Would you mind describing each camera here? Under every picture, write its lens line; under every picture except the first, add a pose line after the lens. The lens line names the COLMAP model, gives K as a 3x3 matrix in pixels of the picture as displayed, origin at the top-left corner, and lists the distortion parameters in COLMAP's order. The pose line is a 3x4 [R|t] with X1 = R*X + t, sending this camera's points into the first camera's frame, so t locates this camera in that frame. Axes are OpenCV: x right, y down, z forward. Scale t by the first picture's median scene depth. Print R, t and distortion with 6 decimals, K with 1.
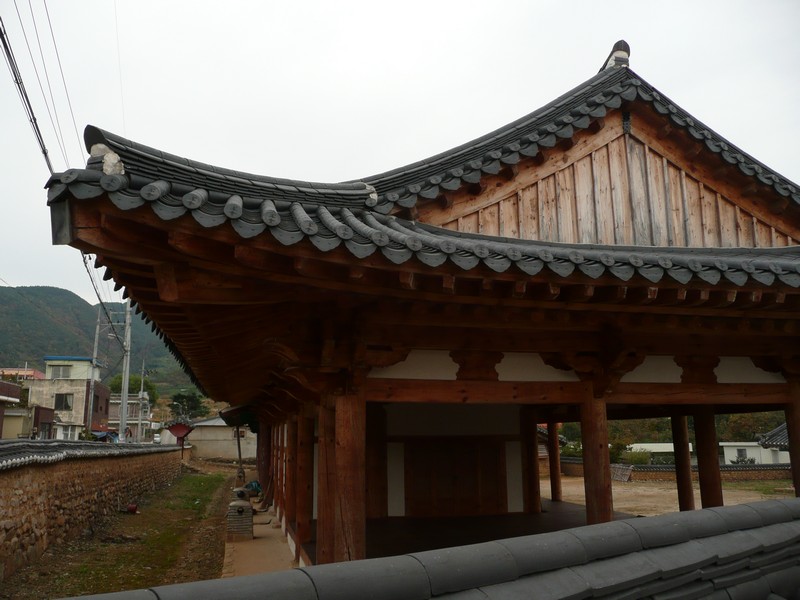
lens RADIAL K [[666.7, 0, 400.0], [0, 666.7, 300.0], [0, 0, 1]] dist [0.005229, 0.010107]
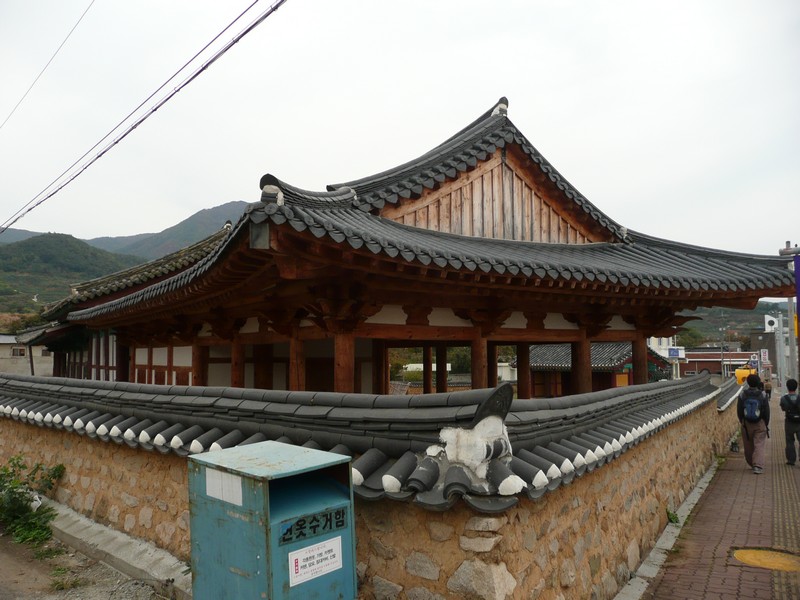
lens RADIAL K [[666.7, 0, 400.0], [0, 666.7, 300.0], [0, 0, 1]] dist [0.005229, 0.010107]
pose [[0.939161, 0.036107, 0.341573, -0.393002], [-0.075788, 0.991733, 0.103548, -0.082639], [-0.335011, -0.123136, 0.934134, -0.375565]]
